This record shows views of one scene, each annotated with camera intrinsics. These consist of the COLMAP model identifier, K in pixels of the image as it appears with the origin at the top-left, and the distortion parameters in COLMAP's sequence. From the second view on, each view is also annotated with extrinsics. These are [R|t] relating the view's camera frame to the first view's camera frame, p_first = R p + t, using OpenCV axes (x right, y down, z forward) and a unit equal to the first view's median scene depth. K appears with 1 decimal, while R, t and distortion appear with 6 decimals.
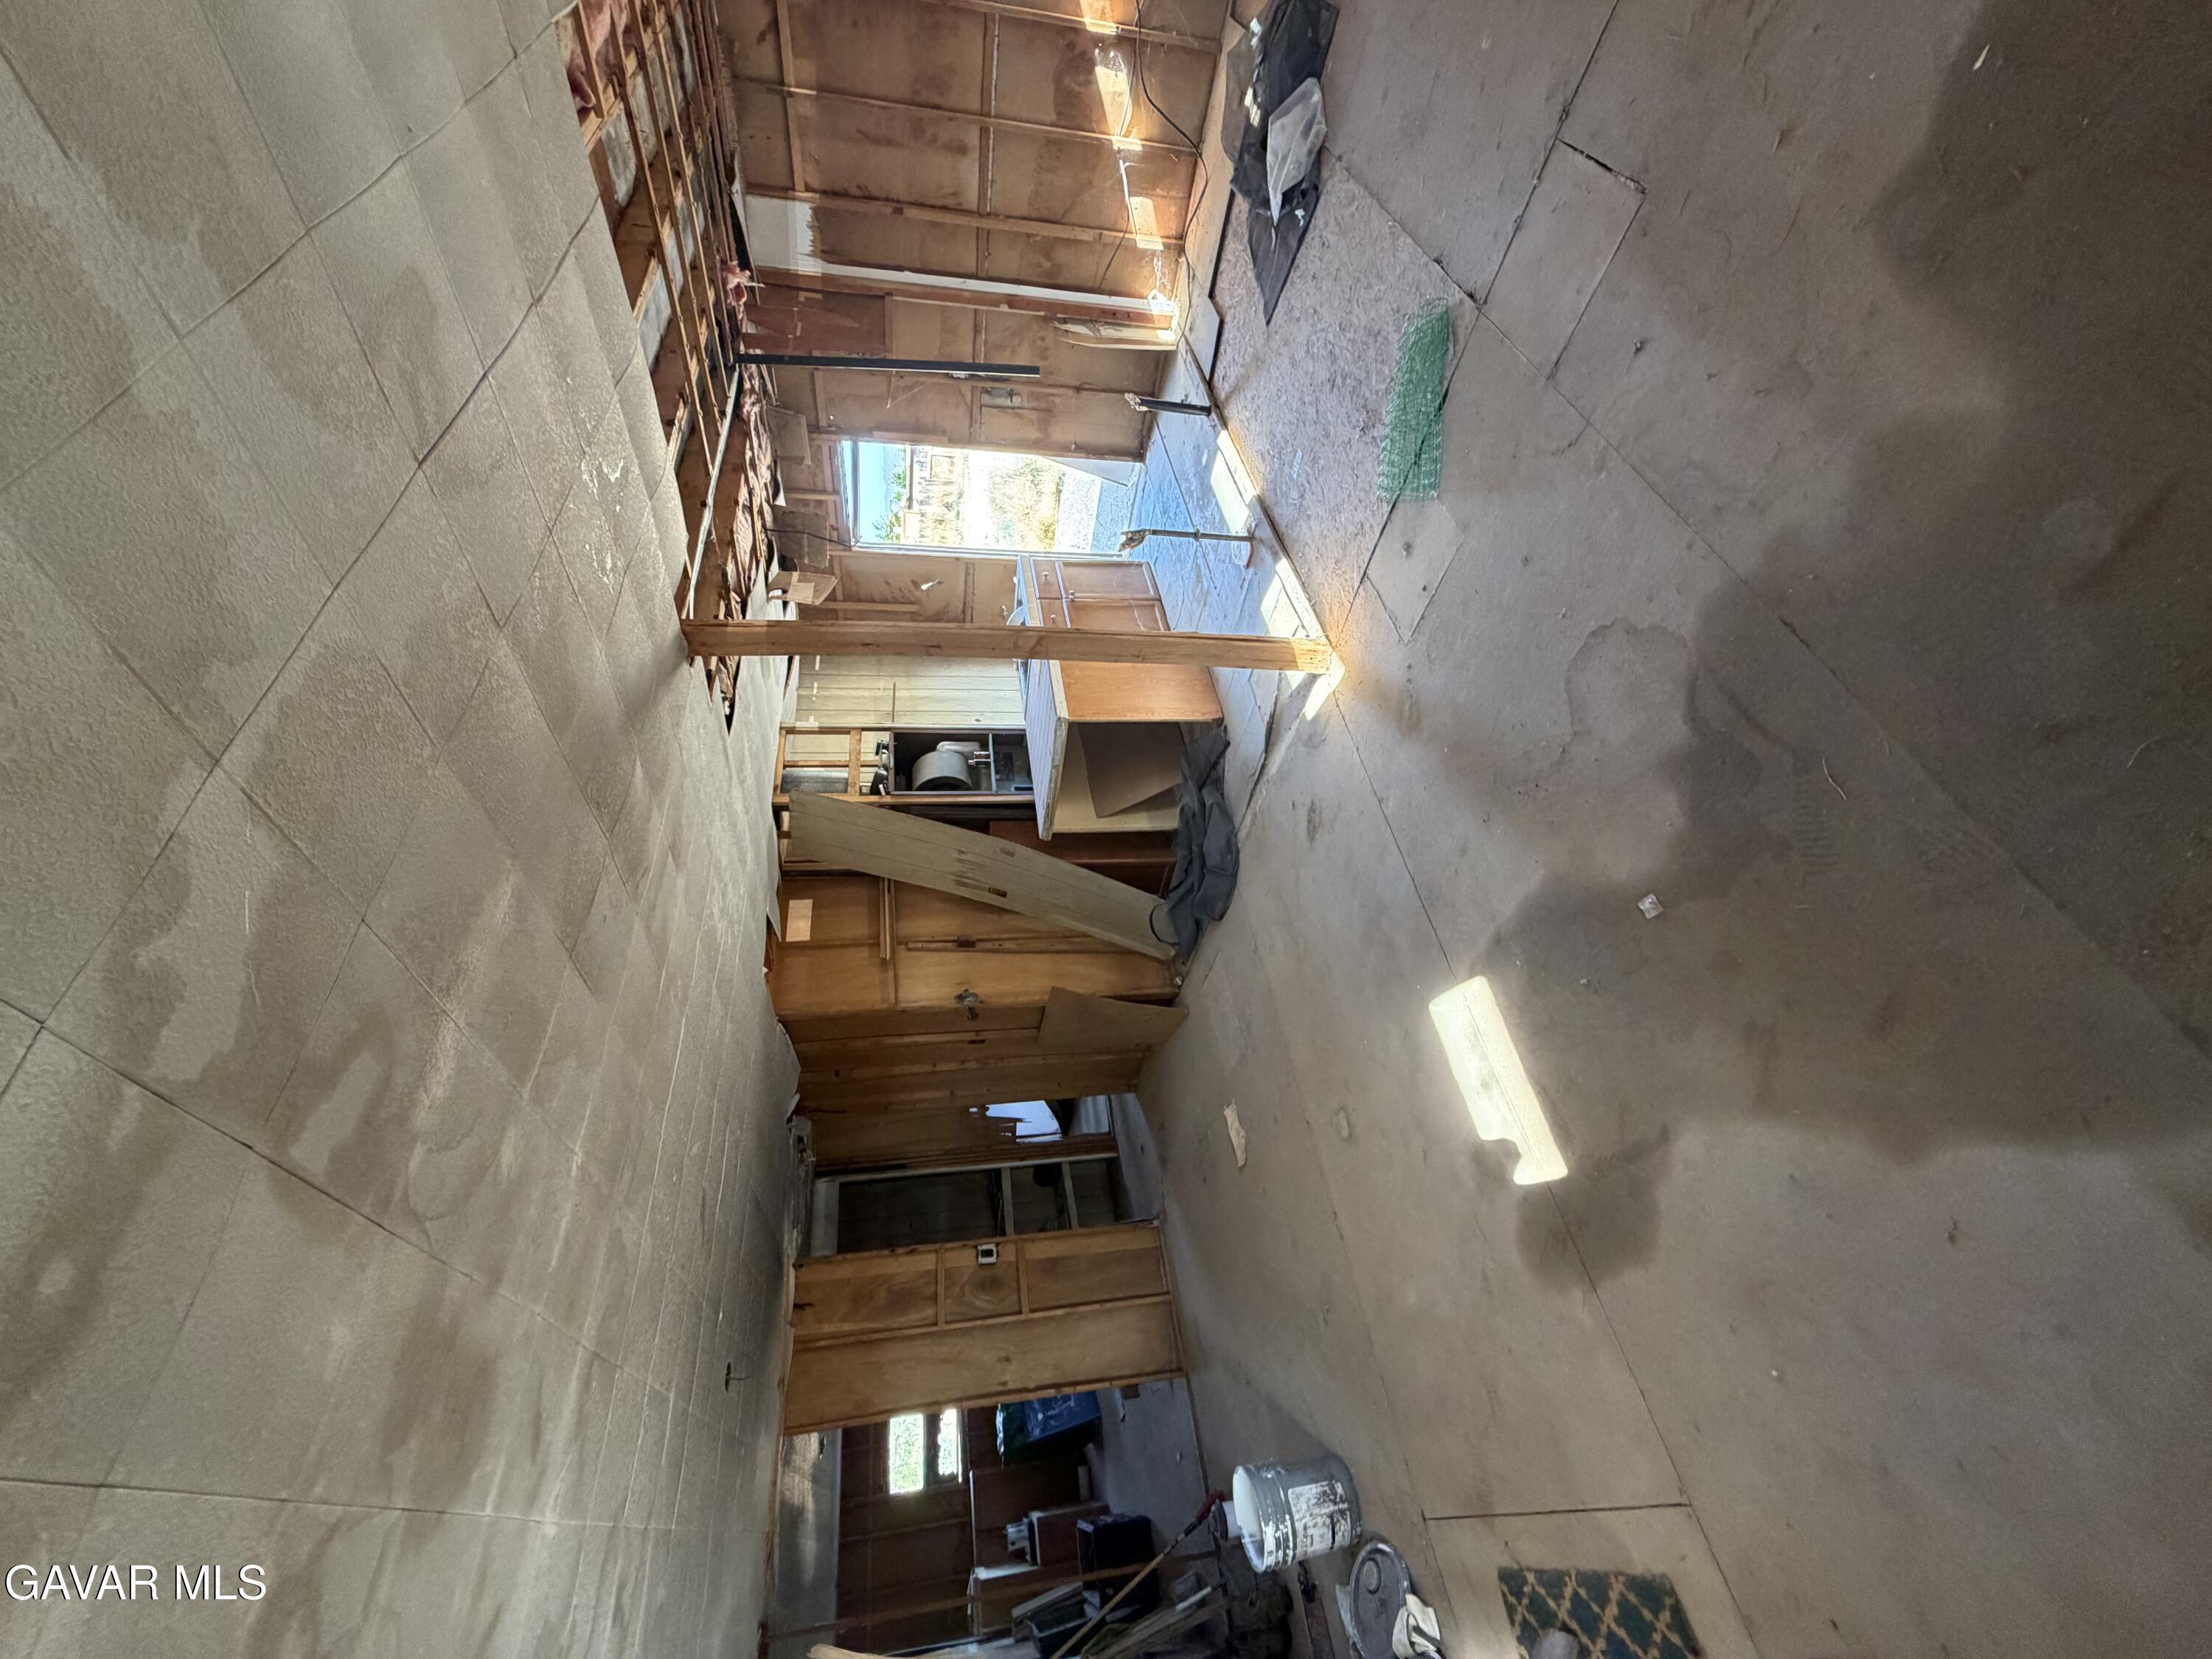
lens RADIAL K [[876.5, 0, 1102.7], [0, 876.5, 827.4], [0, 0, 1]] dist [0.001263, 0.000340]
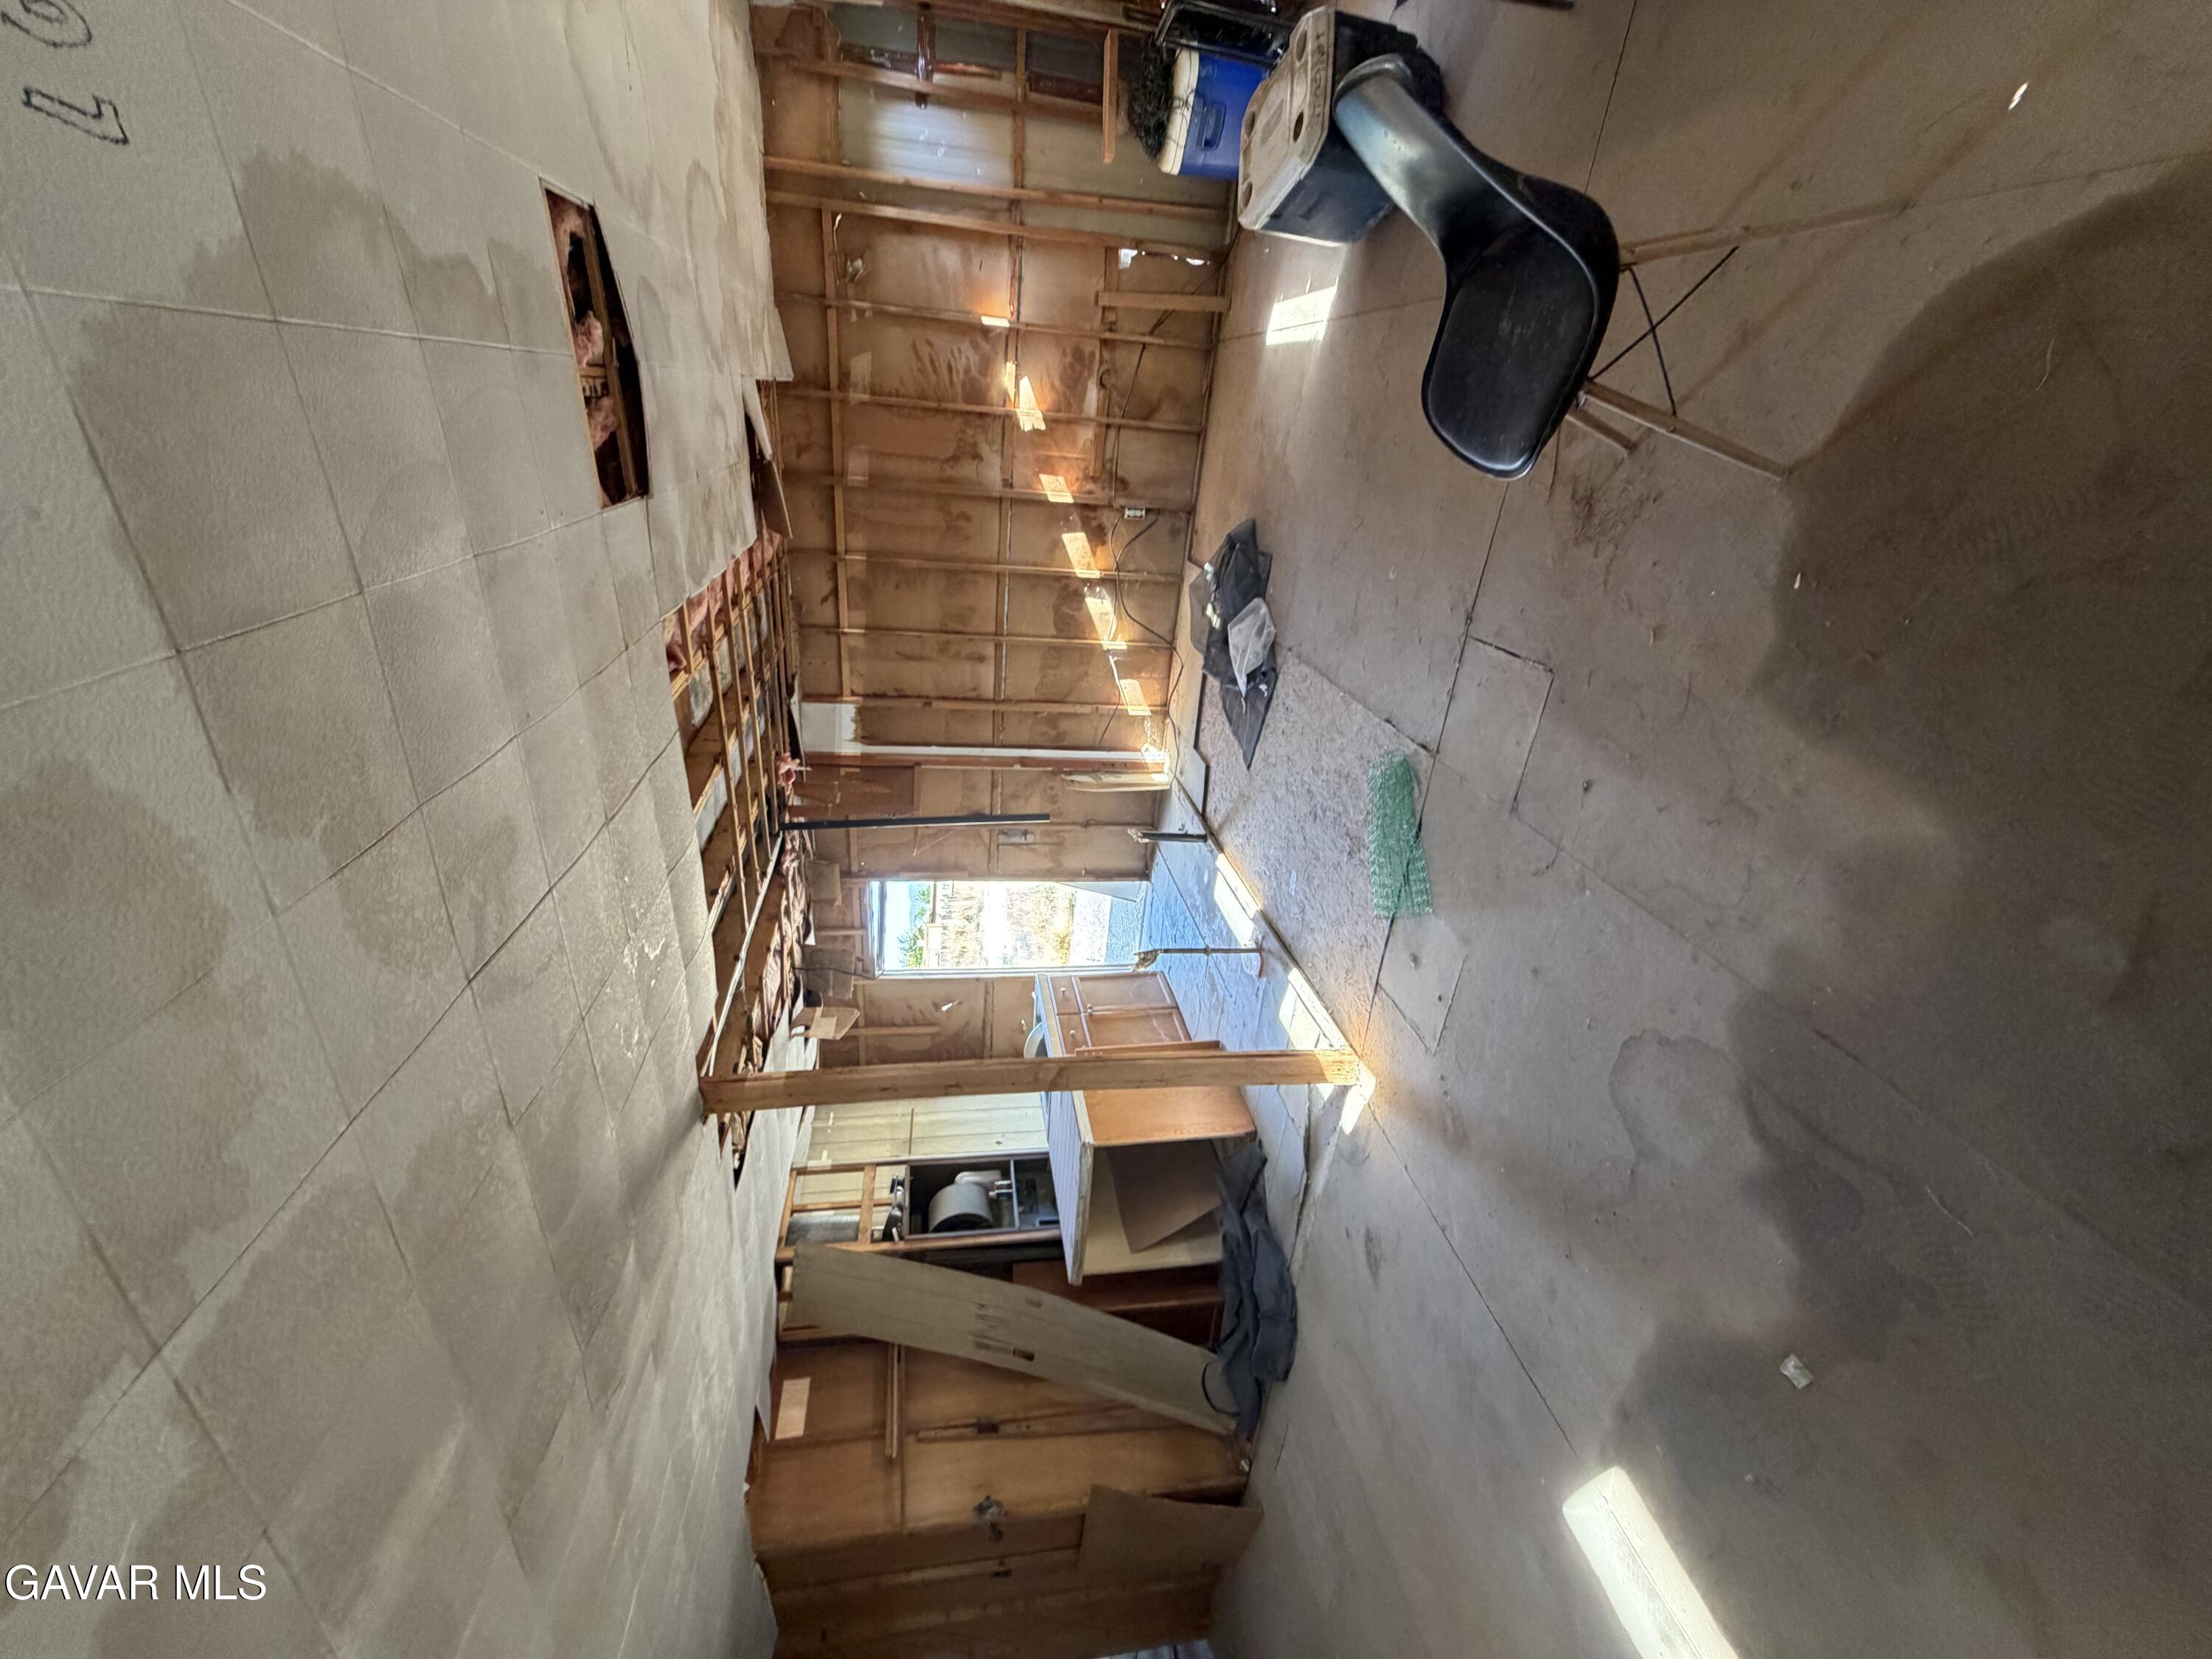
lens RADIAL K [[876.5, 0, 1103.0], [0, 876.5, 830.7], [0, 0, 1]] dist [0.001263, 0.000340]
pose [[0.997472, -0.070794, -0.006169, 0.001397], [0.061545, 0.904015, -0.423047, -0.033897], [0.035525, 0.421598, 0.906087, -0.003247]]
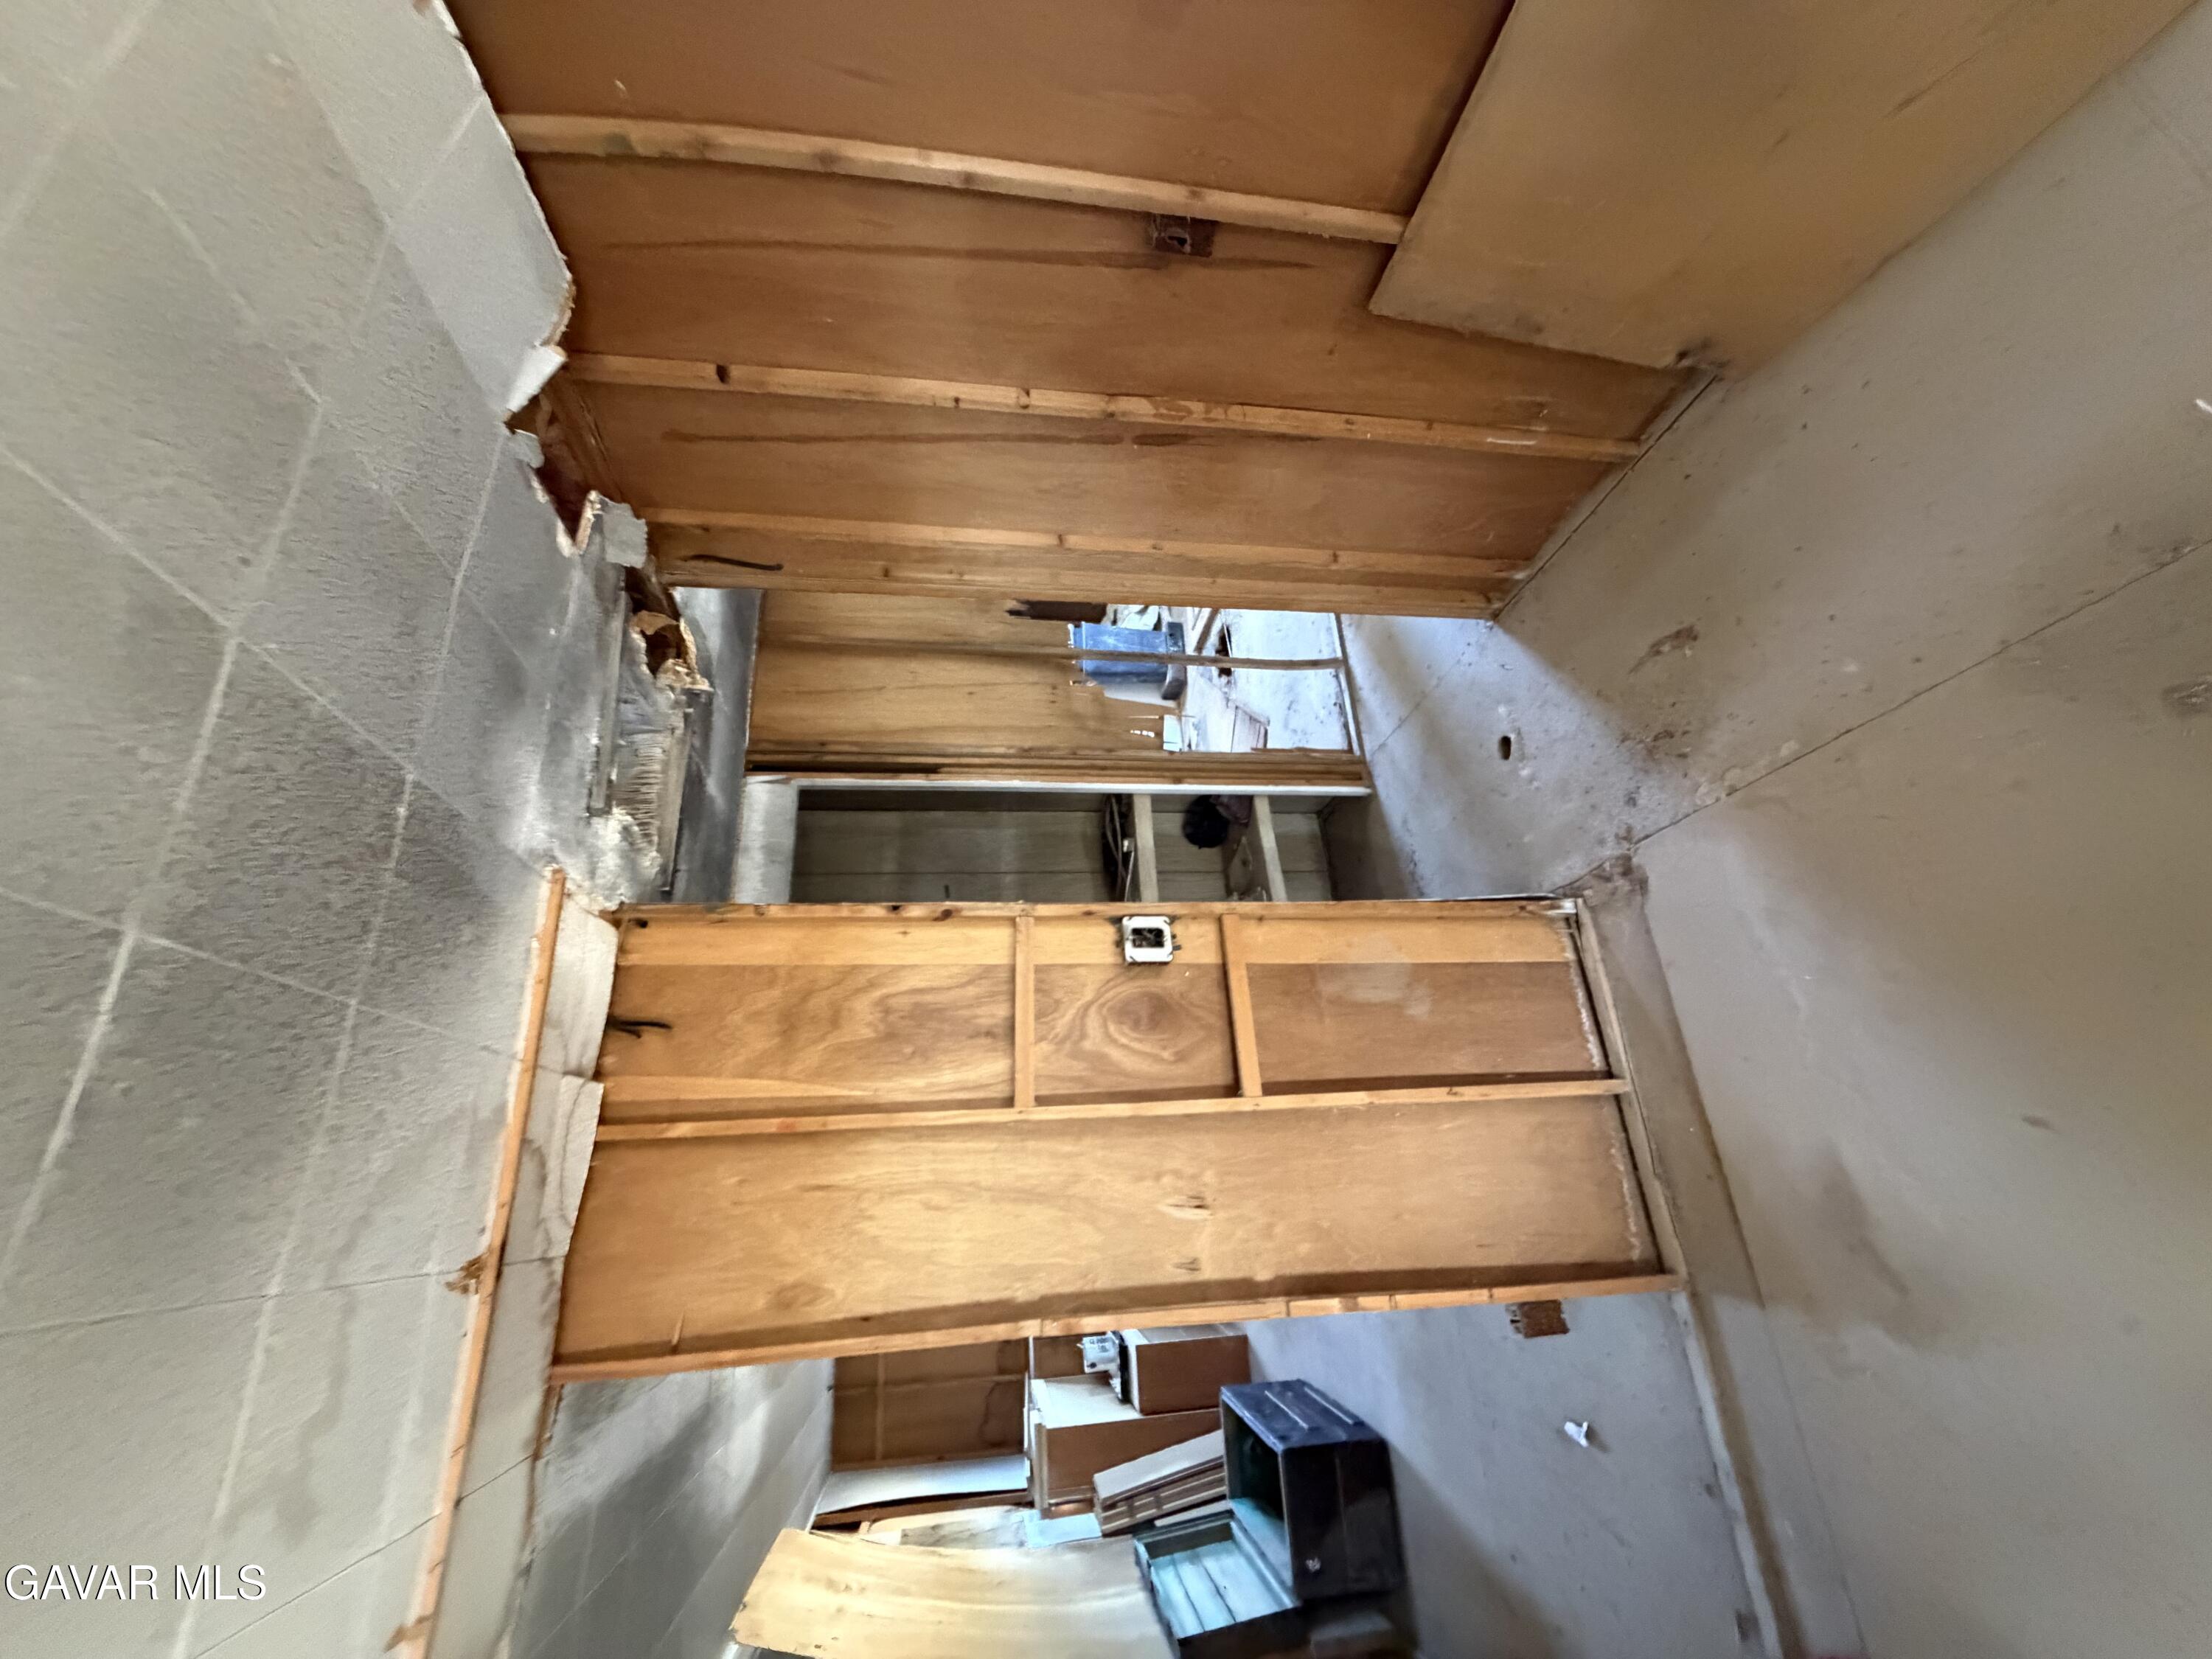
lens RADIAL K [[876.5, 0, 1103.2], [0, 876.5, 832.6], [0, 0, 1]] dist [0.001263, 0.000340]
pose [[0.996392, 0.077564, -0.034453, -0.149724], [-0.064981, 0.958323, 0.278198, 0.362470], [0.054595, -0.274955, 0.959906, 0.695995]]
